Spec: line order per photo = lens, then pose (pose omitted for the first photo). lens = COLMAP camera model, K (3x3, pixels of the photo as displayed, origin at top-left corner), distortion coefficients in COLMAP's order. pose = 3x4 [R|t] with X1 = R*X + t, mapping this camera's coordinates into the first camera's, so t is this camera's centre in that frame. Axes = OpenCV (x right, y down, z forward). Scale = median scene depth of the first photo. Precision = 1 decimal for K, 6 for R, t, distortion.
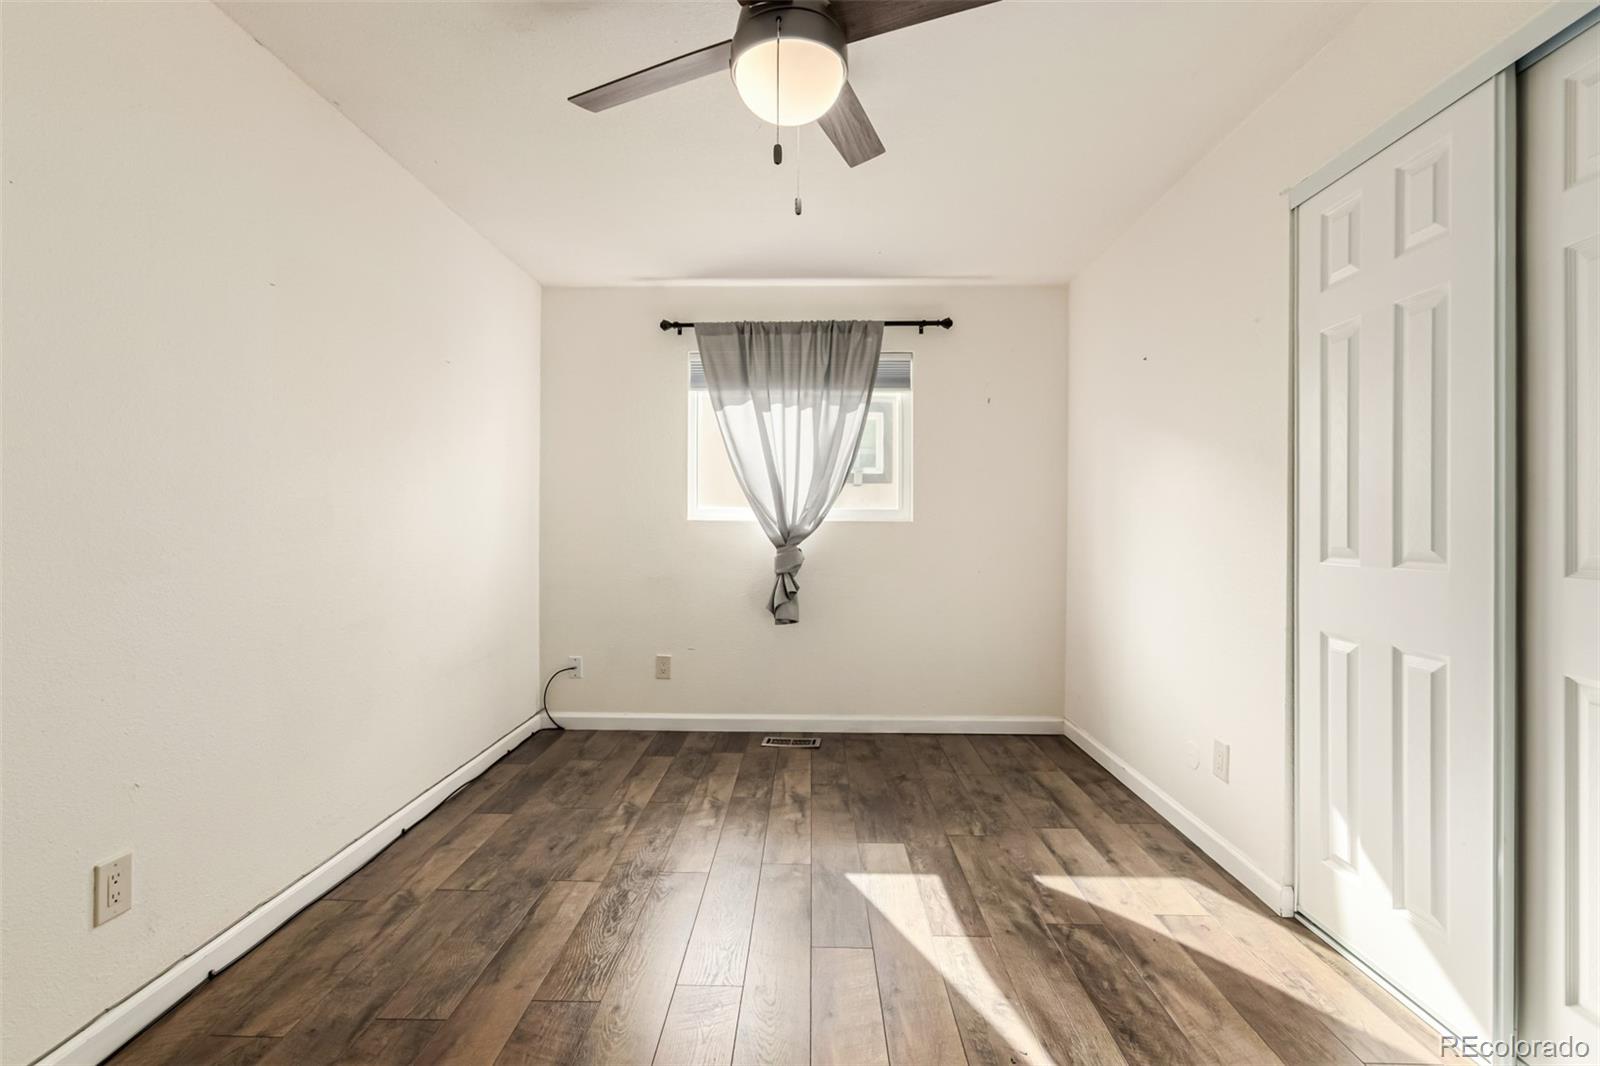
lens RADIAL K [[738.3, 0, 798.5], [0, 738.3, 529.6], [0, 0, 1]] dist [-0.000449, -0.000375]
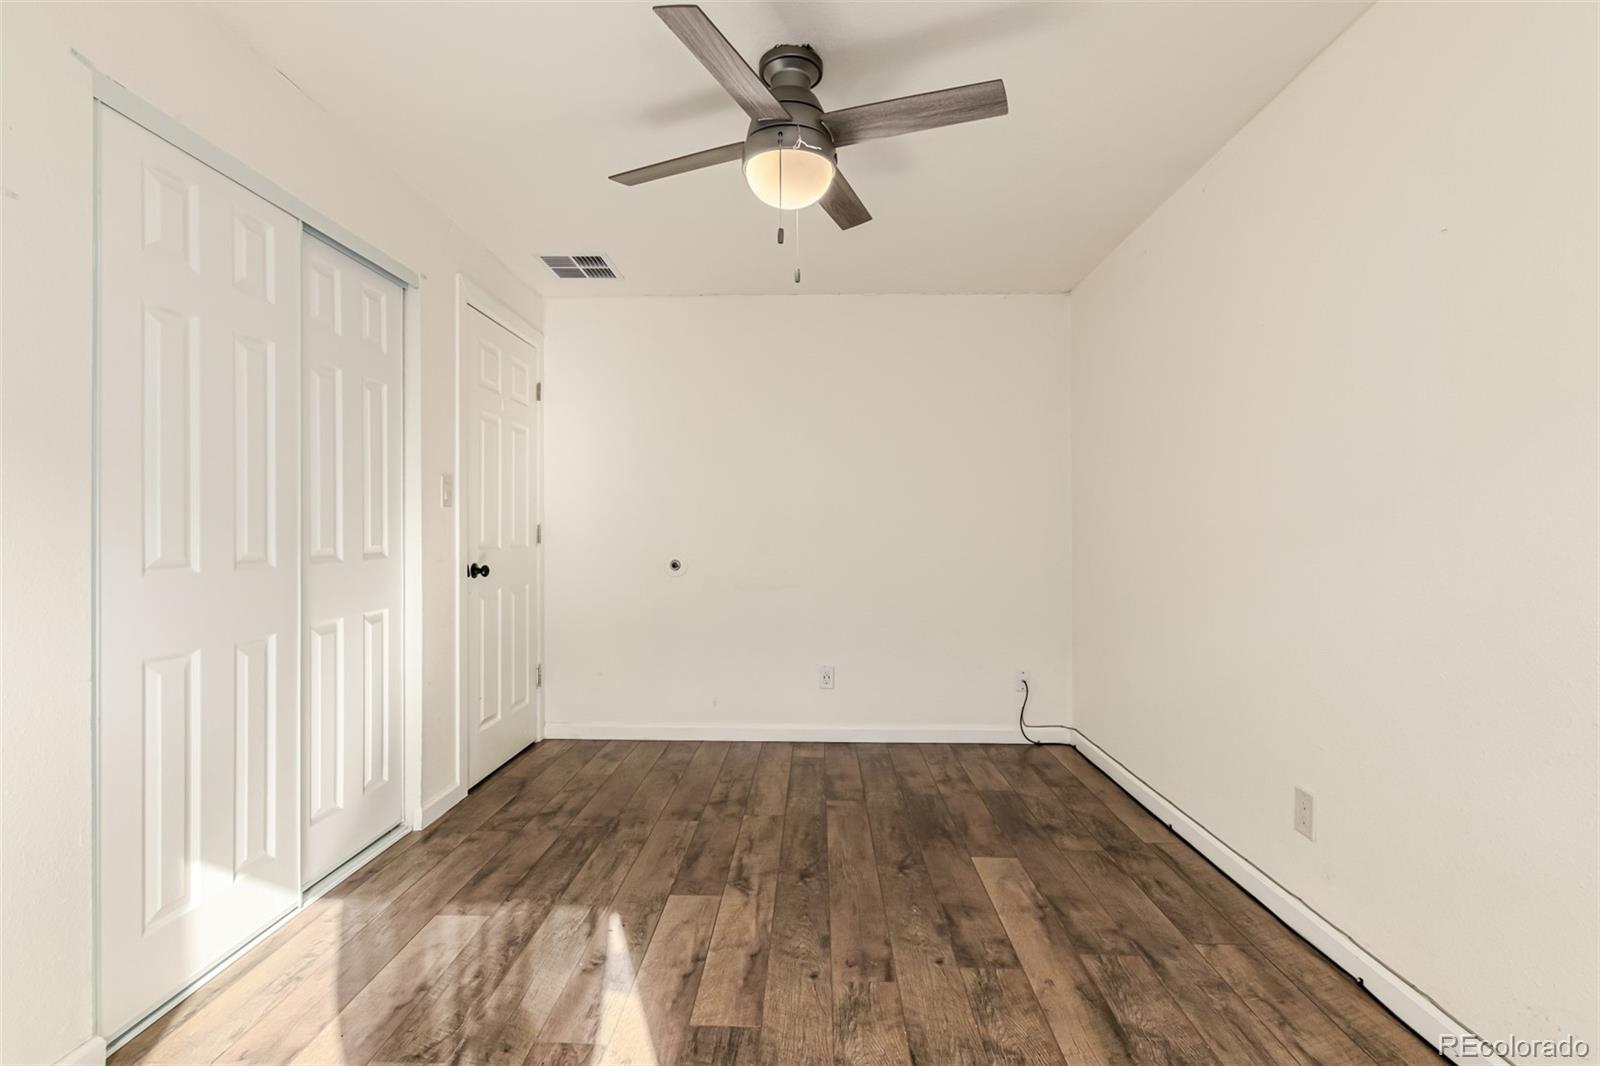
lens RADIAL K [[738.3, 0, 801.4], [0, 738.3, 533.0], [0, 0, 1]] dist [-0.000449, -0.000375]
pose [[-0.999974, -0.002778, 0.006590, -0.037870], [-0.002728, 0.999967, 0.007685, -0.014847], [-0.006611, 0.007667, -0.999949, 1.997097]]
